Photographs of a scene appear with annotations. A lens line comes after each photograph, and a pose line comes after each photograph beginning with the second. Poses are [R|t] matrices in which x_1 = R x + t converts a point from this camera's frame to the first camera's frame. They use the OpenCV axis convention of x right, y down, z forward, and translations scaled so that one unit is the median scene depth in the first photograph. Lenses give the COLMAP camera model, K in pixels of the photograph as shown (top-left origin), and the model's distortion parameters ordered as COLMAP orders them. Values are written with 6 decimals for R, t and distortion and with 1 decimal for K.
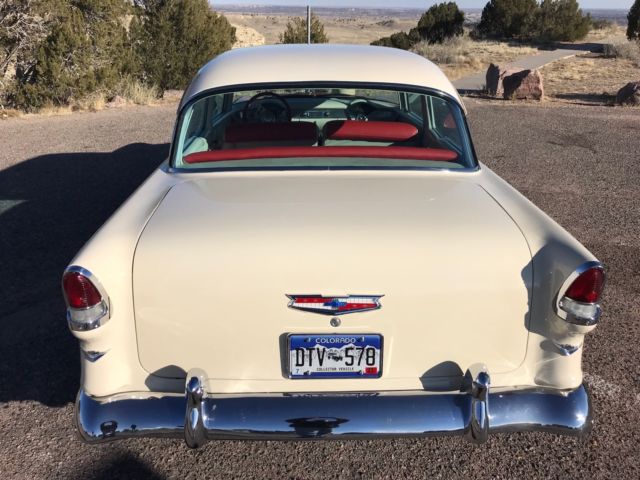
lens RADIAL K [[529.1, 0, 319.1], [0, 529.1, 241.2], [0, 0, 1]] dist [0.012249, -0.003394]
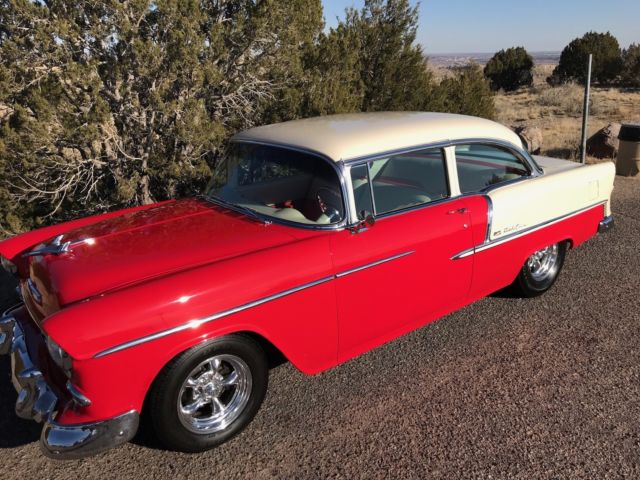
lens RADIAL K [[529.1, 0, 316.6], [0, 529.1, 237.6], [0, 0, 1]] dist [0.012249, -0.003394]
pose [[0.999708, -0.024139, 0.000959, -2.807798], [0.024134, 0.996153, -0.084247, -0.972927], [0.001078, 0.084246, 0.996444, 2.016003]]
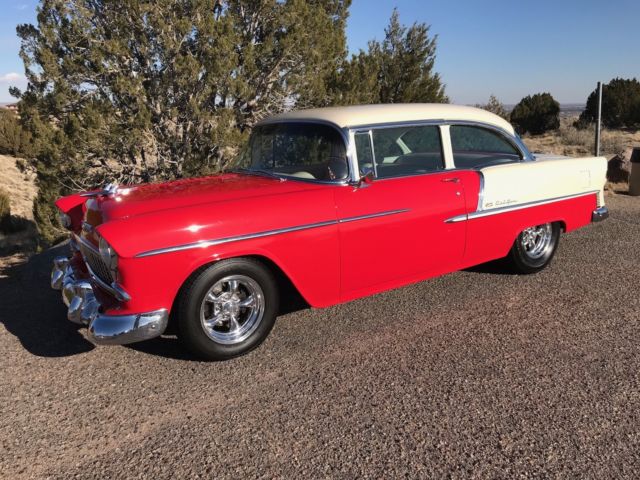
lens RADIAL K [[529.1, 0, 317.3], [0, 529.1, 238.2], [0, 0, 1]] dist [0.012249, -0.003394]
pose [[0.998705, -0.006429, -0.050476, -2.732750], [-0.002309, 0.985238, -0.171172, -0.606098], [0.050831, 0.171067, 0.983947, 1.790940]]
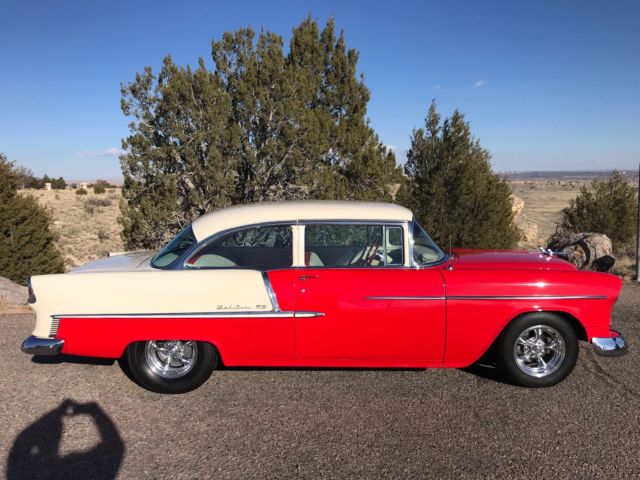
lens RADIAL K [[529.1, 0, 315.8], [0, 529.1, 240.2], [0, 0, 1]] dist [0.012249, -0.003394]
pose [[0.896368, 0.025147, -0.442596, -0.648419], [-0.152574, 0.954895, -0.254747, -0.654711], [0.416227, 0.295876, 0.859775, 1.588745]]
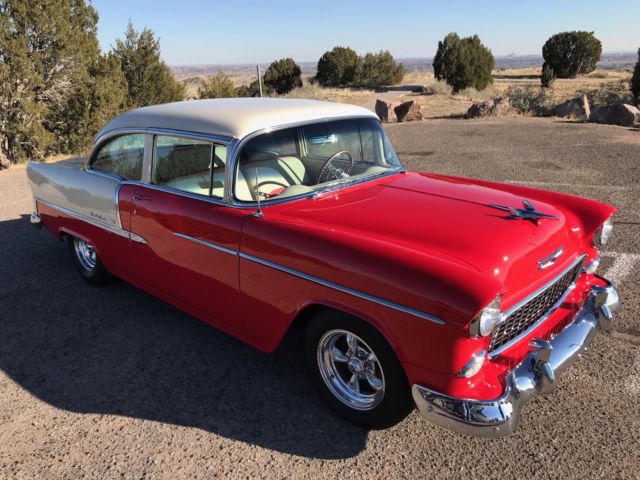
lens RADIAL K [[529.1, 0, 325.0], [0, 529.1, 233.6], [0, 0, 1]] dist [0.012249, -0.003394]
pose [[0.936861, -0.142018, 0.319567, -2.463794], [0.174705, 0.981691, -0.075905, 0.776566], [-0.302936, 0.126943, 0.944518, -1.951924]]
